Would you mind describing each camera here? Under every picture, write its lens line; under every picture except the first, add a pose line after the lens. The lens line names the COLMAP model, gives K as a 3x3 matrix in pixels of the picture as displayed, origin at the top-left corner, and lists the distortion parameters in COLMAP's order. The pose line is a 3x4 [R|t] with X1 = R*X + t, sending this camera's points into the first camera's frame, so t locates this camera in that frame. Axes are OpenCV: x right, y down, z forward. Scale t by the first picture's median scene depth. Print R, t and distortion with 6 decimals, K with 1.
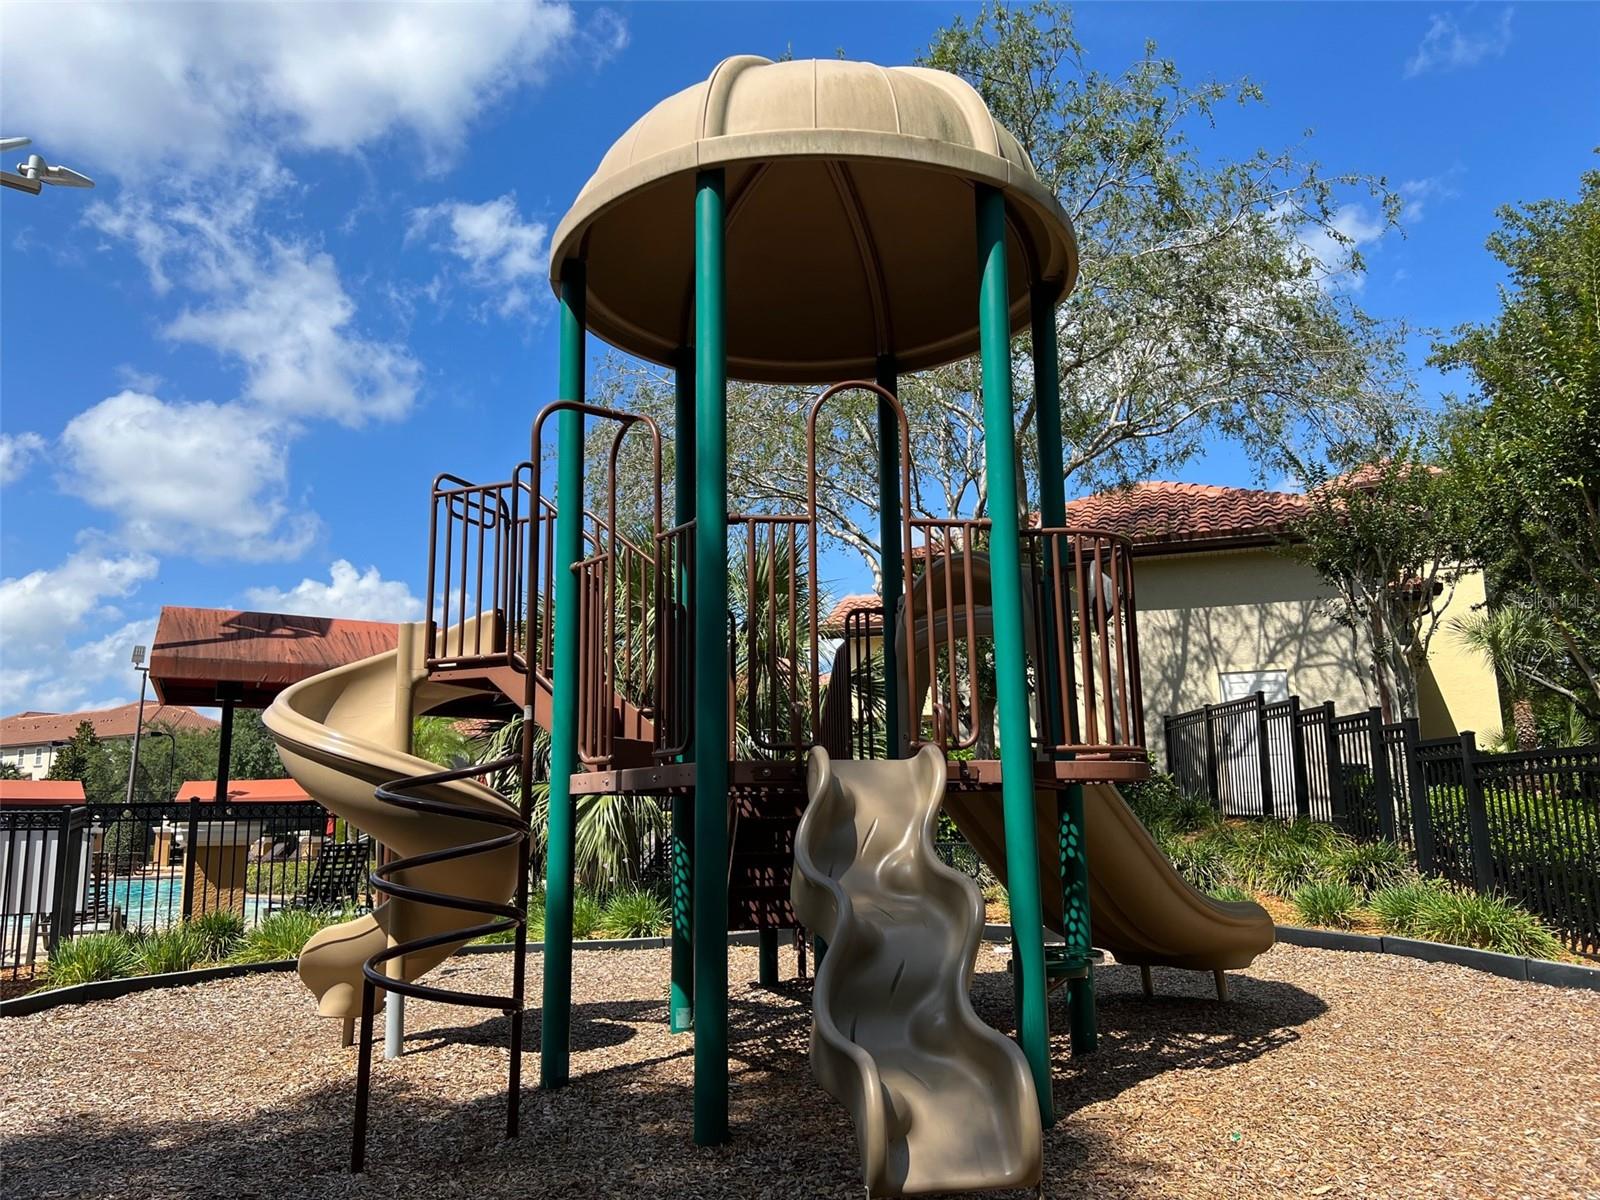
lens RADIAL K [[1199.1, 0, 801.2], [0, 1199.1, 600.5], [0, 0, 1]] dist [0.010016, 0.004198]
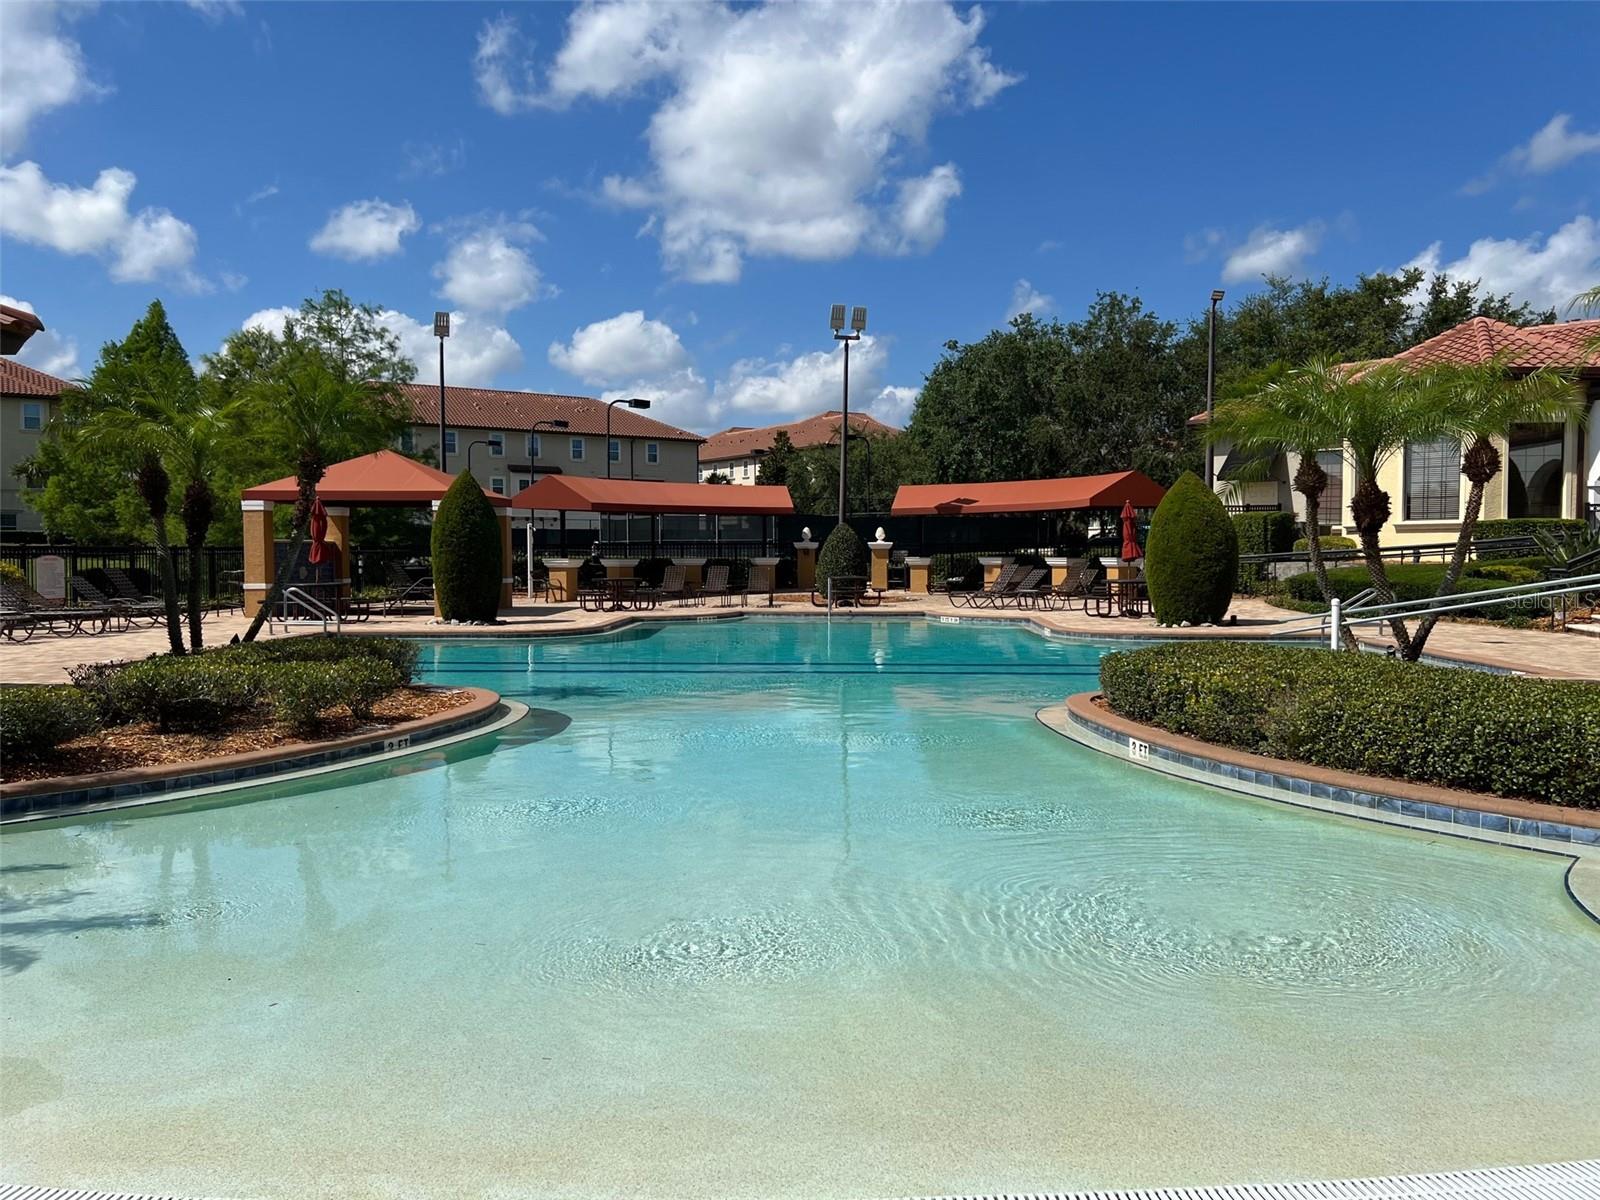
lens RADIAL K [[1199.1, 0, 799.9], [0, 1199.1, 599.9], [0, 0, 1]] dist [0.010016, 0.004198]
pose [[0.869165, 0.032459, -0.493455, -0.112283], [0.085539, 0.972935, 0.214666, 0.030775], [0.487067, -0.228789, 0.842865, 0.179950]]
